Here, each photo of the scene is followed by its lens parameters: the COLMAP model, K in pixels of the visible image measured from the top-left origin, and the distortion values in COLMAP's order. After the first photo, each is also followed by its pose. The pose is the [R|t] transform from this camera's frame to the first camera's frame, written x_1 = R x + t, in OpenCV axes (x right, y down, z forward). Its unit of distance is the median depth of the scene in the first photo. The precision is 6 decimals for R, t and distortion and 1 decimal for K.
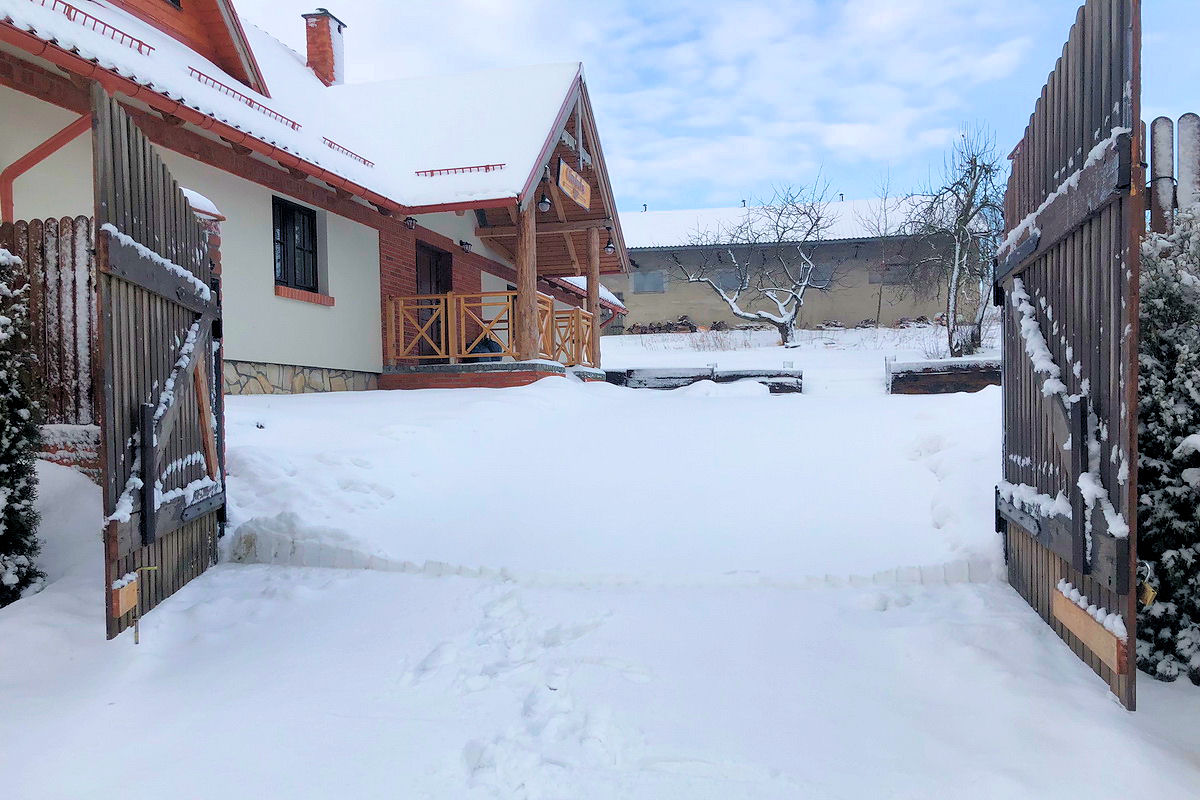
lens RADIAL K [[965.7, 0, 605.5], [0, 965.7, 403.0], [0, 0, 1]] dist [0.050896, -0.081421]
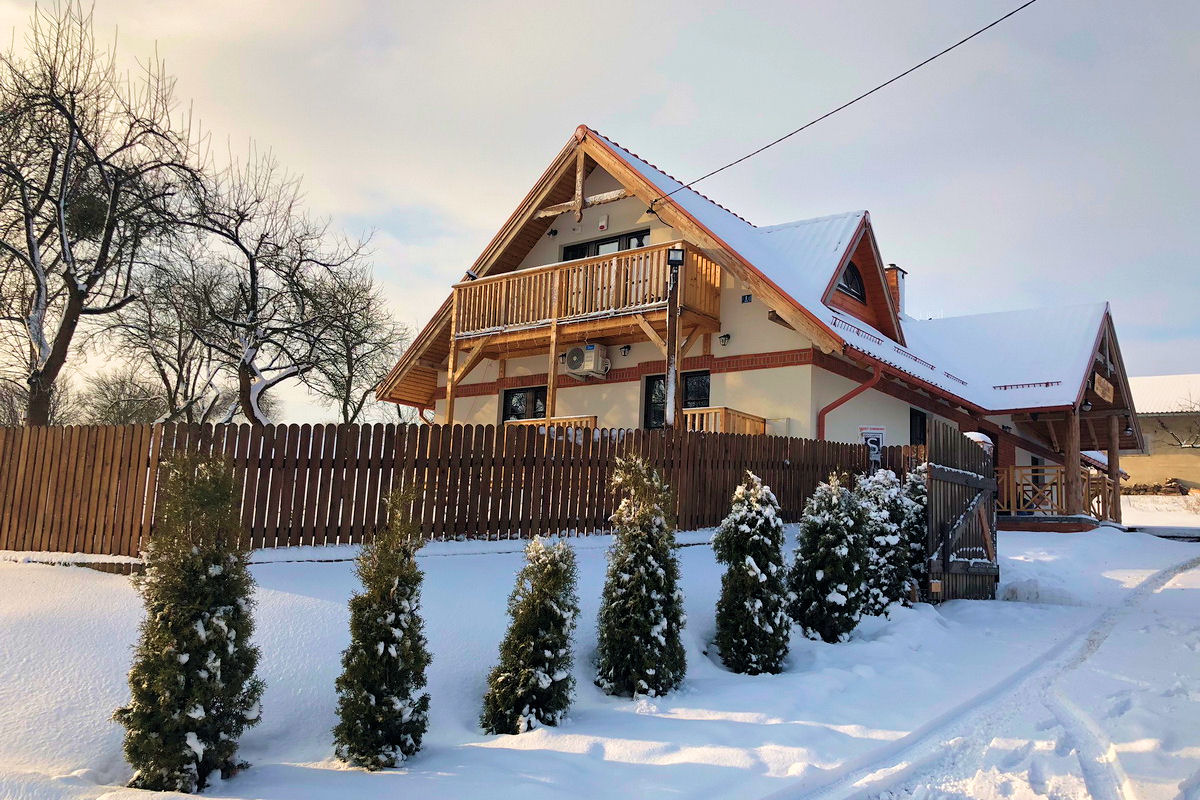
lens RADIAL K [[965.7, 0, 605.5], [0, 965.7, 403.0], [0, 0, 1]] dist [0.050896, -0.081421]
pose [[0.910594, -0.009183, -0.413200, -0.110716], [-0.054631, 0.988307, -0.142357, 0.031873], [0.409676, 0.152203, 0.899444, -0.551850]]
